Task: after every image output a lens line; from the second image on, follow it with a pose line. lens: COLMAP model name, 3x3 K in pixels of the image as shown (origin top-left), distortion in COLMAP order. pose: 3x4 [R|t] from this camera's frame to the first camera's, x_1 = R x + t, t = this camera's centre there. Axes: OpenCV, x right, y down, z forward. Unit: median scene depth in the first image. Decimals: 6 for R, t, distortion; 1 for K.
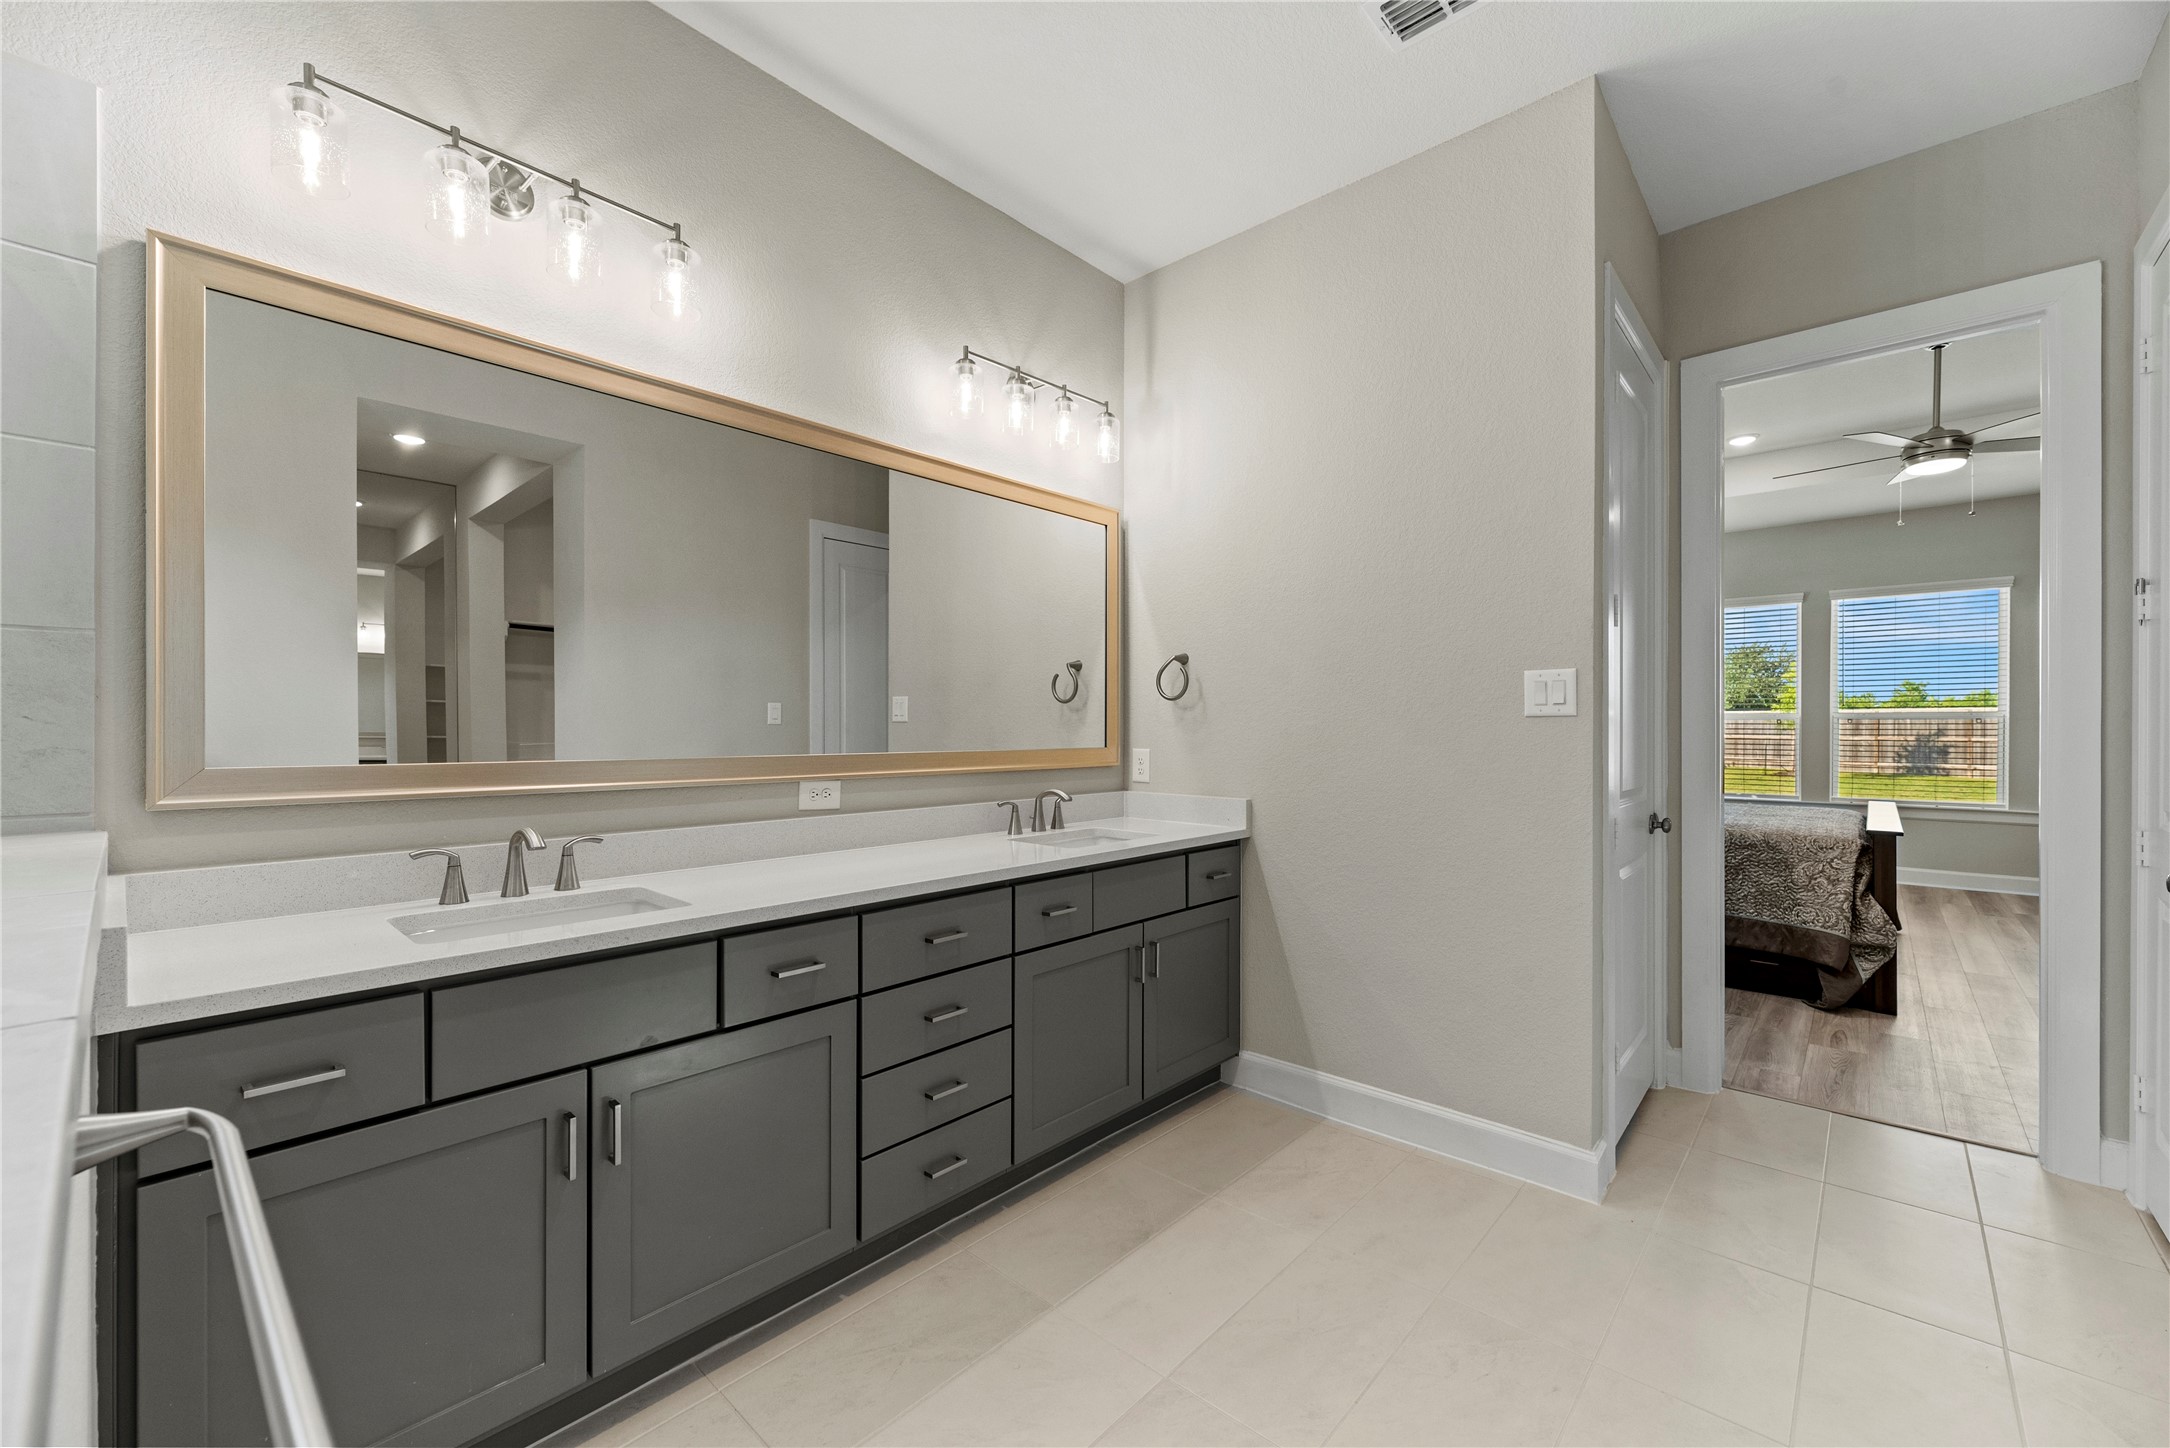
lens RADIAL K [[876.4, 0, 1085.0], [0, 876.4, 724.0], [0, 0, 1]] dist [0.020622, 0.000017]
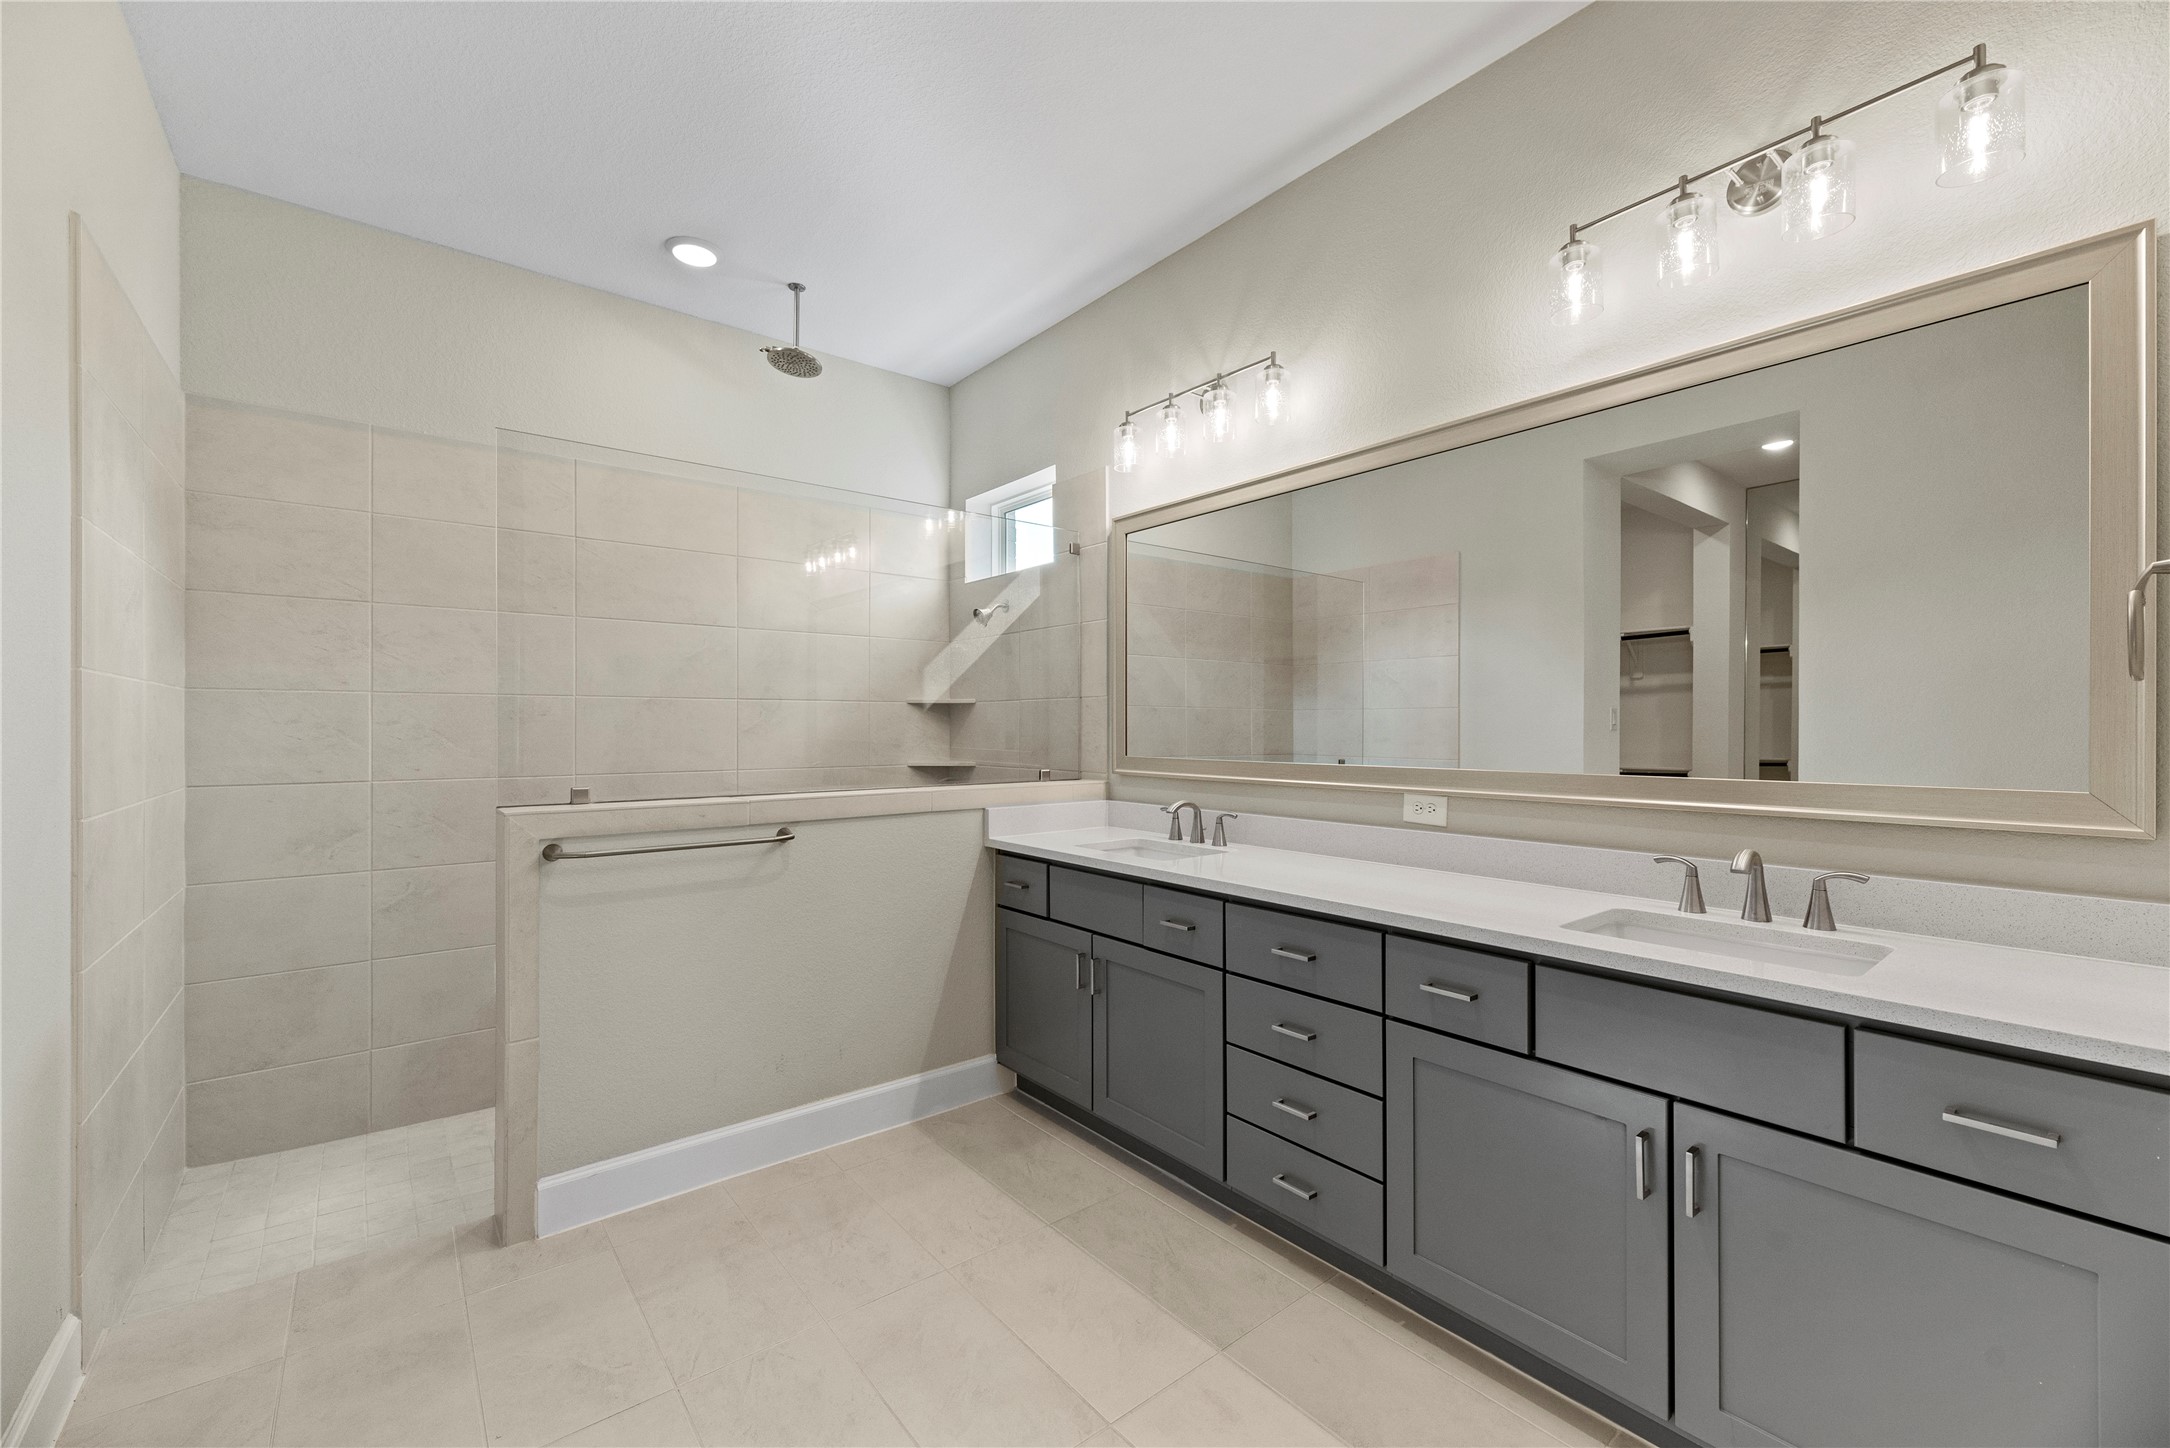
lens RADIAL K [[877.6, 0, 1087.2], [0, 877.6, 735.3], [0, 0, 1]] dist [0.000220, 0.000405]
pose [[-0.153007, -0.004351, -0.988216, 0.700491], [-0.004197, 0.999984, -0.003753, 0.004246], [0.988216, 0.003573, -0.153022, 0.765022]]
